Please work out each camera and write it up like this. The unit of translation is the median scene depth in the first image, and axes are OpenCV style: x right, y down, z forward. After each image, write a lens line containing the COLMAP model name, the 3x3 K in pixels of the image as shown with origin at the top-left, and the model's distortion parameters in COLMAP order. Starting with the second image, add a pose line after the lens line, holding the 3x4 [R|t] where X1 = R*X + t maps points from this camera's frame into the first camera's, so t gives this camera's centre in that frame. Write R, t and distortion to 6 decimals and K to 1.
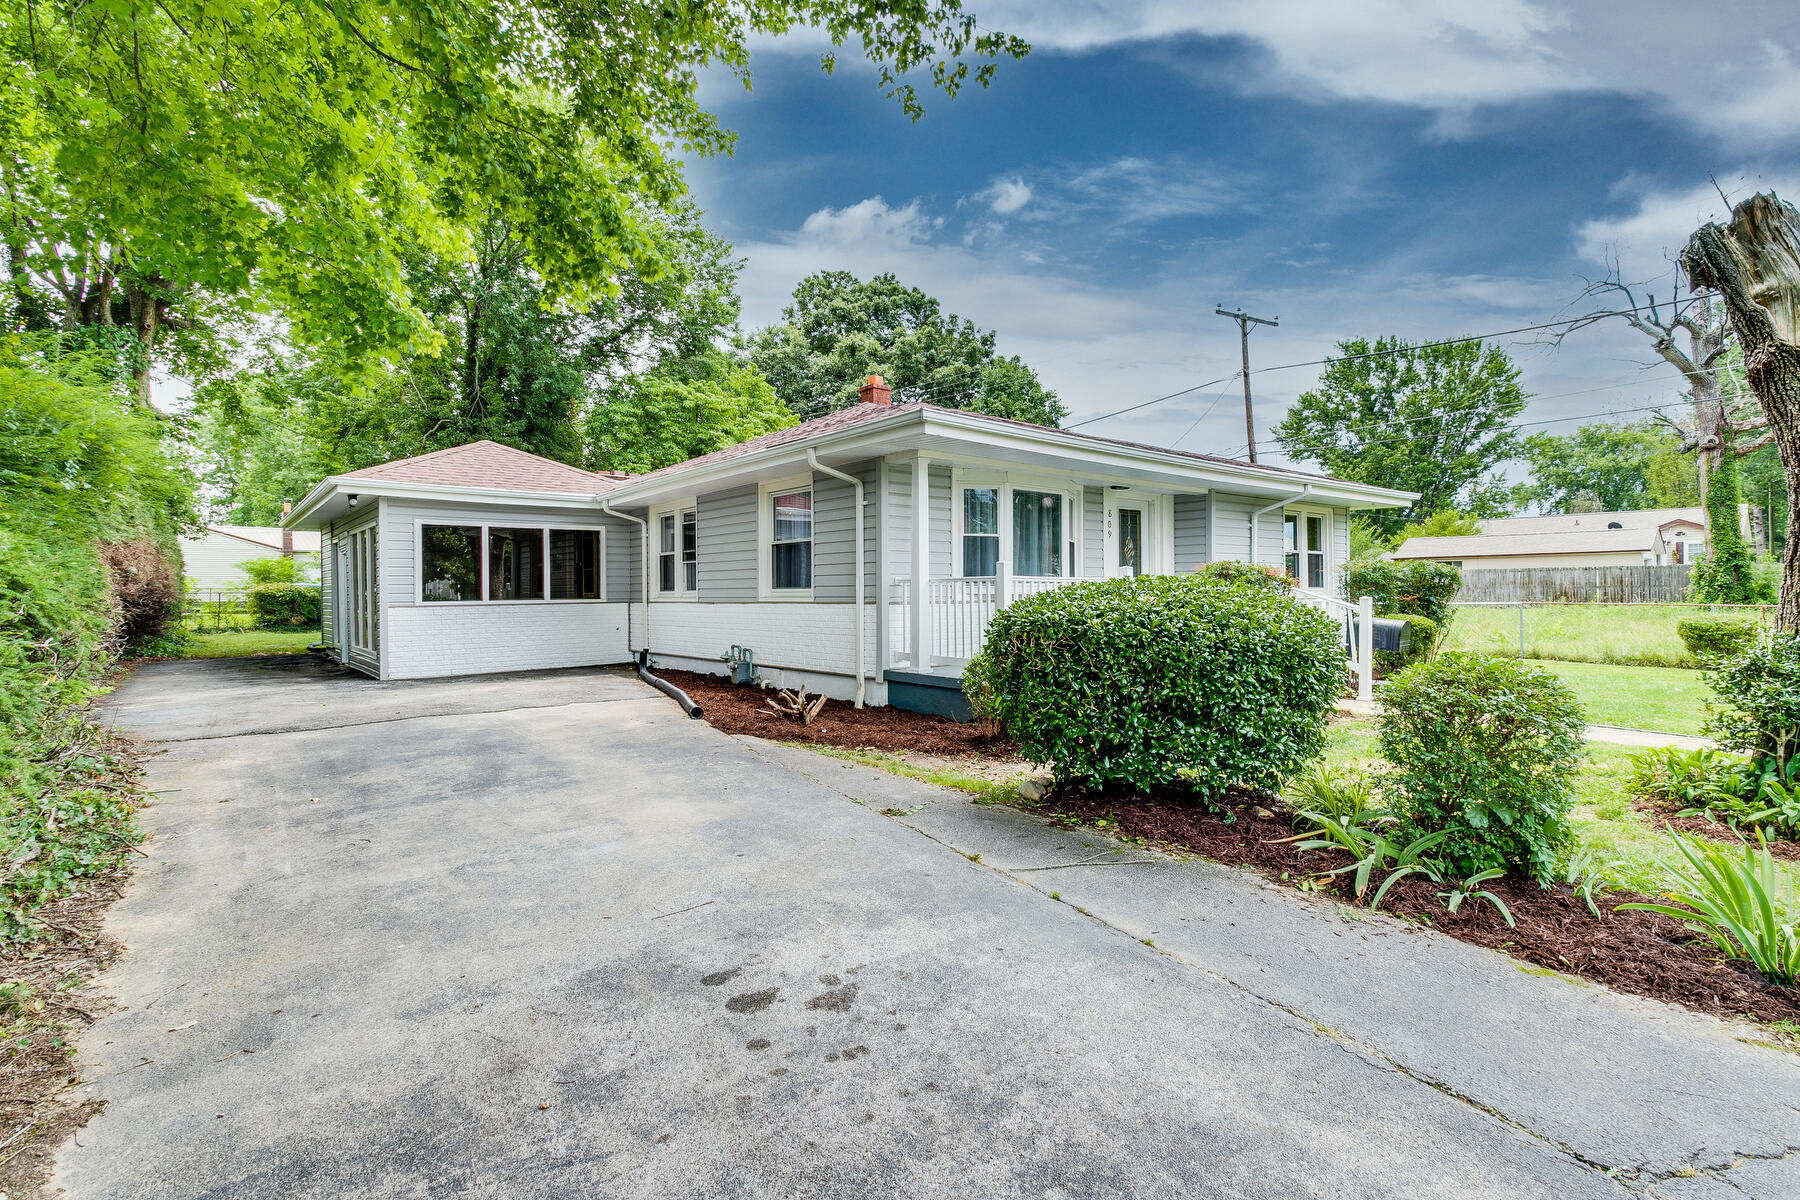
lens RADIAL K [[811.6, 0, 900.0], [0, 811.6, 600.0], [0, 0, 1]] dist [-0.000280, 0.000006]
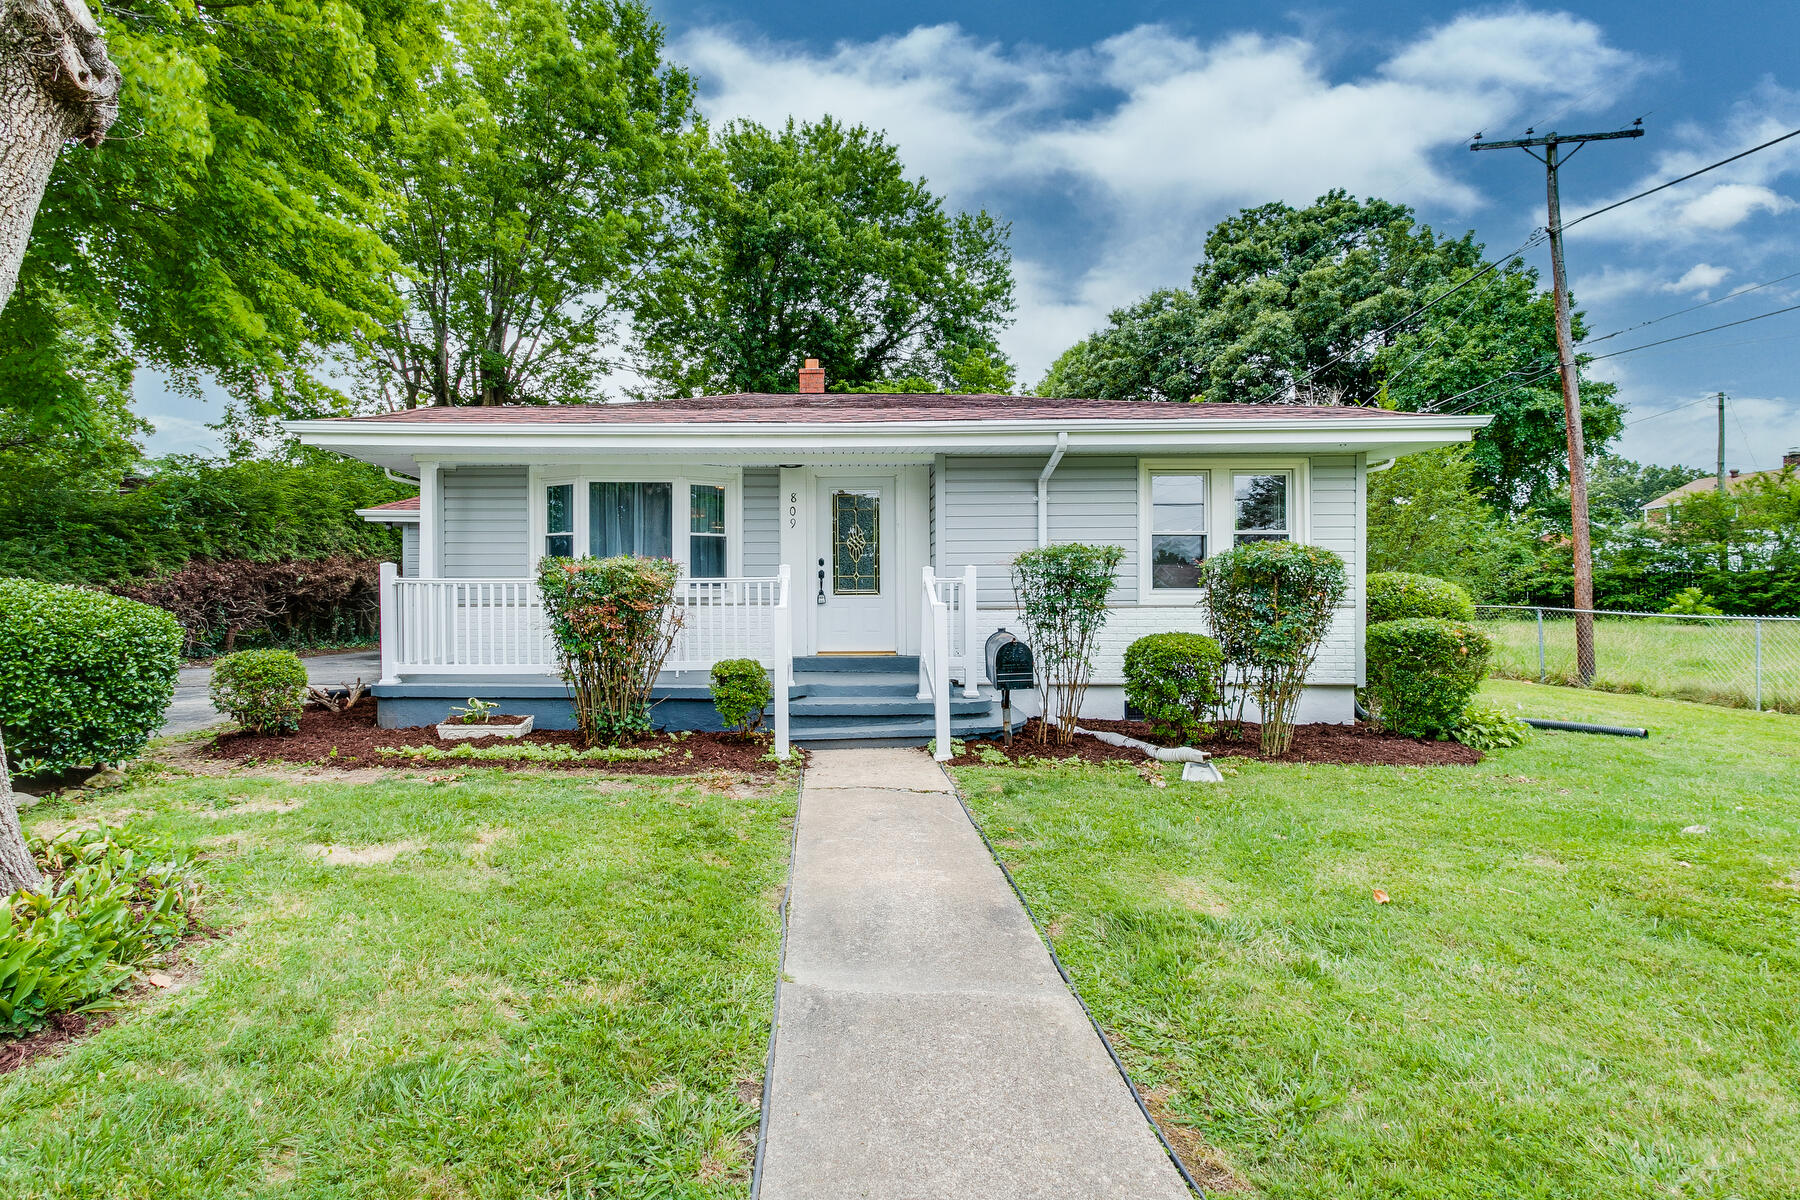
lens RADIAL K [[868.6, 0, 900.0], [0, 868.6, 600.0], [0, 0, 1]] dist [0.001651, 0.000139]
pose [[0.787393, 0.009251, -0.616382, 0.211275], [-0.010461, 0.999944, 0.001645, -0.001946], [0.616363, 0.005152, 0.787446, 0.093659]]
